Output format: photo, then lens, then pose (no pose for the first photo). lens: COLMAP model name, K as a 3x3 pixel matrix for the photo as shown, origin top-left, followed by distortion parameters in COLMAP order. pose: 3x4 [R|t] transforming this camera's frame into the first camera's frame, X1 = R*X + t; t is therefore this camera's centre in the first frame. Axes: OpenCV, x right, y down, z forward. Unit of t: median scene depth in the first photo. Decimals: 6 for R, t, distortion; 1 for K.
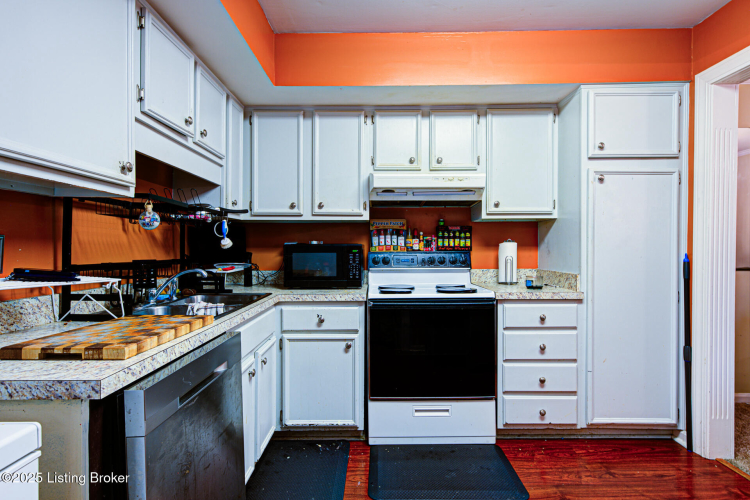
lens RADIAL K [[389.7, 0, 374.9], [0, 389.7, 250.9], [0, 0, 1]] dist [-0.000533, -0.000085]
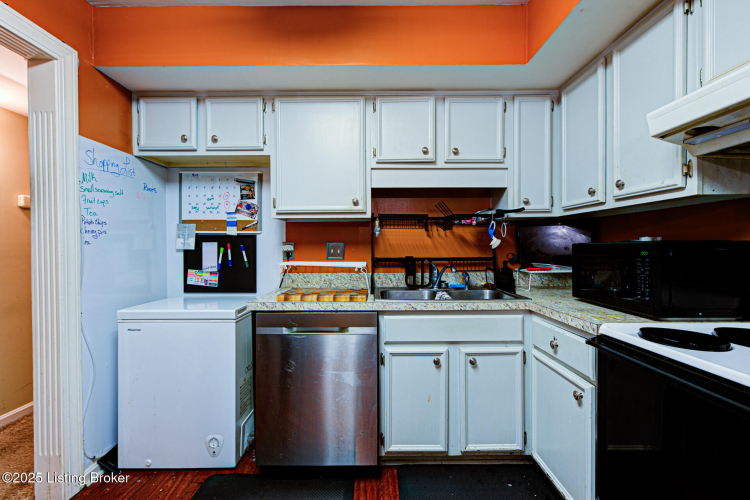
lens RADIAL K [[330.0, 0, 373.8], [0, 330.0, 249.3], [0, 0, 1]] dist [0.001588, 0.000121]
pose [[0.012032, 0.008969, -0.999887, 0.486956], [0.001193, 0.999959, 0.008984, -0.011899], [0.999927, -0.001300, 0.012020, 0.645683]]
